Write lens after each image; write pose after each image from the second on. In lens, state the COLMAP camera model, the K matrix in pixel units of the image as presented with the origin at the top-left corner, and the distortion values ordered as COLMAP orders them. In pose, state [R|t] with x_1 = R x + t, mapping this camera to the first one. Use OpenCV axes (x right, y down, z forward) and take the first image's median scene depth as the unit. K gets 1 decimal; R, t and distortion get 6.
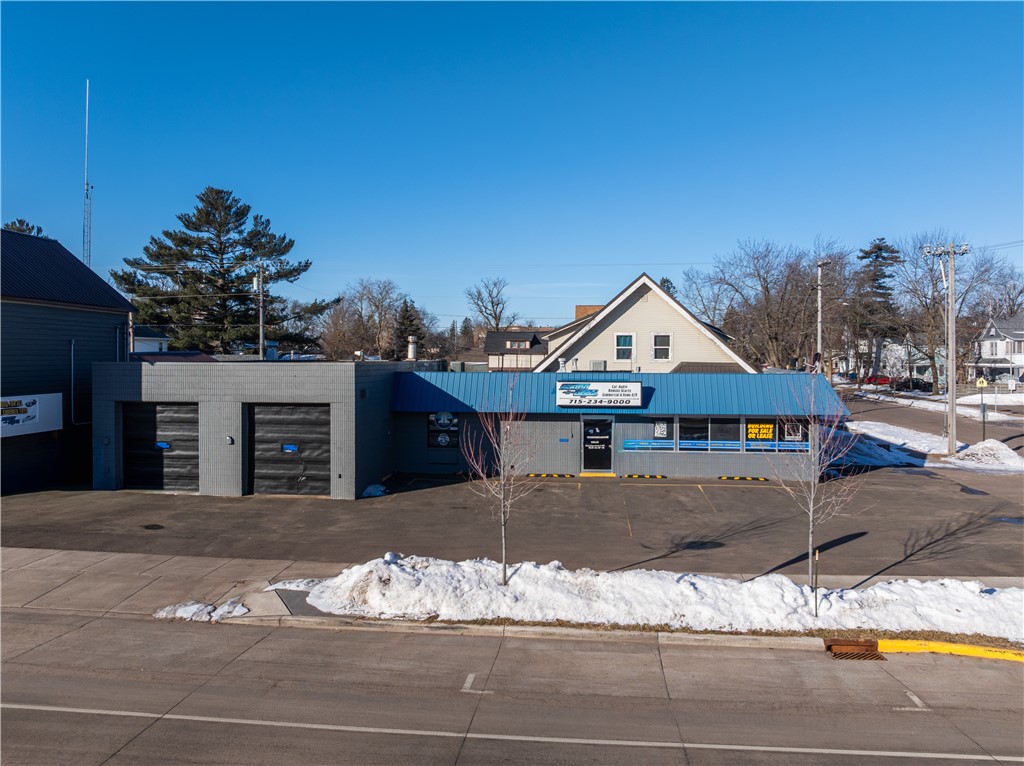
lens RADIAL K [[765.6, 0, 530.1], [0, 765.6, 358.7], [0, 0, 1]] dist [-0.040802, -0.004812]
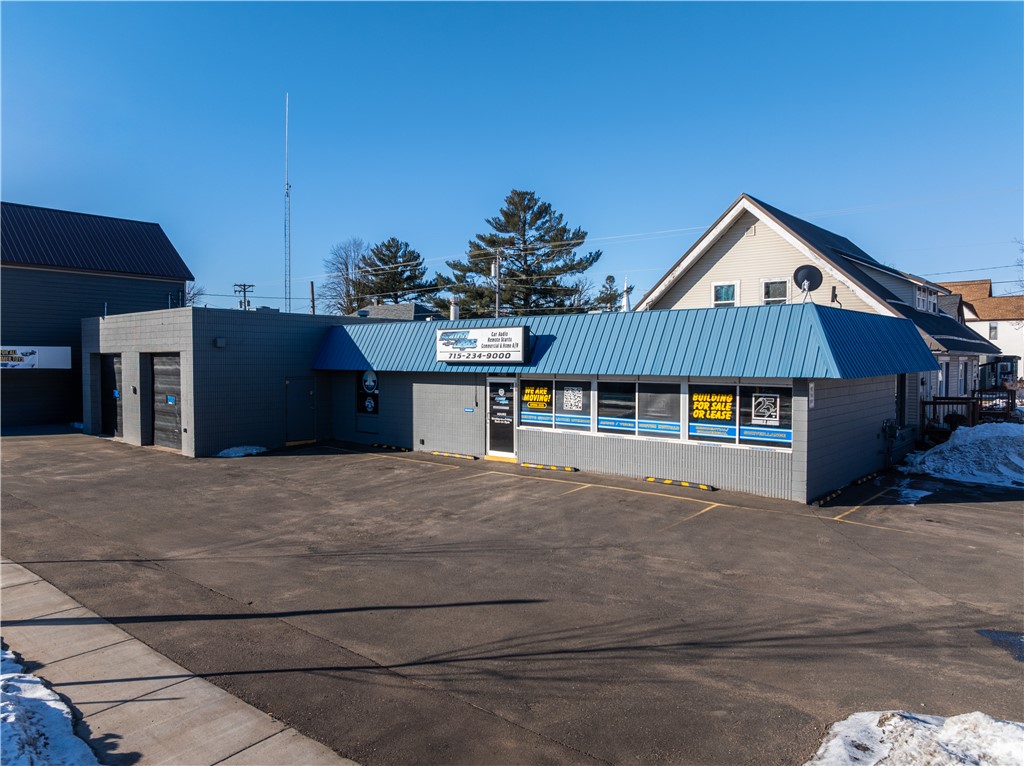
lens RADIAL K [[716.2, 0, 512.0], [0, 716.2, 383.0], [0, 0, 1]] dist [-0.035062, -0.007802]
pose [[0.815802, 0.018184, -0.578046, 0.493176], [-0.002823, 0.999619, 0.027461, 0.061784], [0.578325, -0.020771, 0.815542, 0.458136]]
